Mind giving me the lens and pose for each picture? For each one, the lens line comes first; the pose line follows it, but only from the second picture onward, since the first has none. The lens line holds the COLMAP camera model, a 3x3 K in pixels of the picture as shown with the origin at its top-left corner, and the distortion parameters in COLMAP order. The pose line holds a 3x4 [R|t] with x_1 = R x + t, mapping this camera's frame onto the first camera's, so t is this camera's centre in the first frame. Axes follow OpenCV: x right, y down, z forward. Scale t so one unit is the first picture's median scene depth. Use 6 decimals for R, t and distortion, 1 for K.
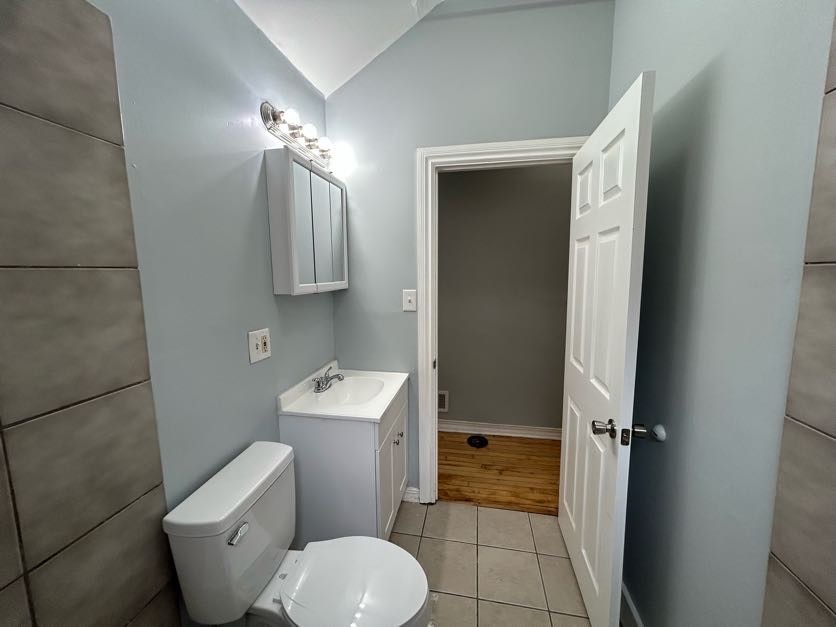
lens RADIAL K [[336.5, 0, 416.8], [0, 336.5, 313.7], [0, 0, 1]] dist [-0.000912, -0.000090]
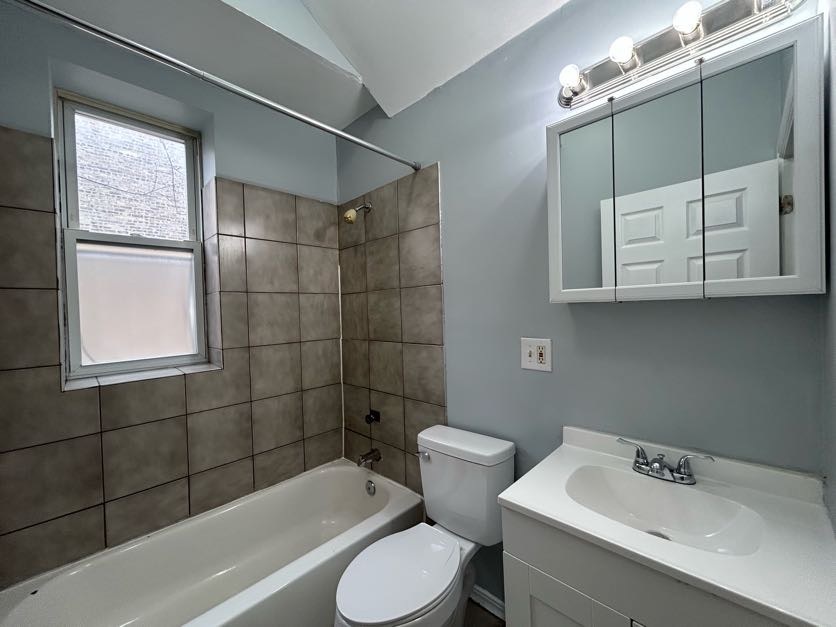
lens RADIAL K [[336.5, 0, 419.2], [0, 336.5, 314.7], [0, 0, 1]] dist [-0.000912, -0.000090]
pose [[-0.565443, 0.035952, -0.824004, 0.813964], [-0.069138, 0.993467, 0.090790, -0.131798], [0.821885, 0.108307, -0.559263, 2.016152]]
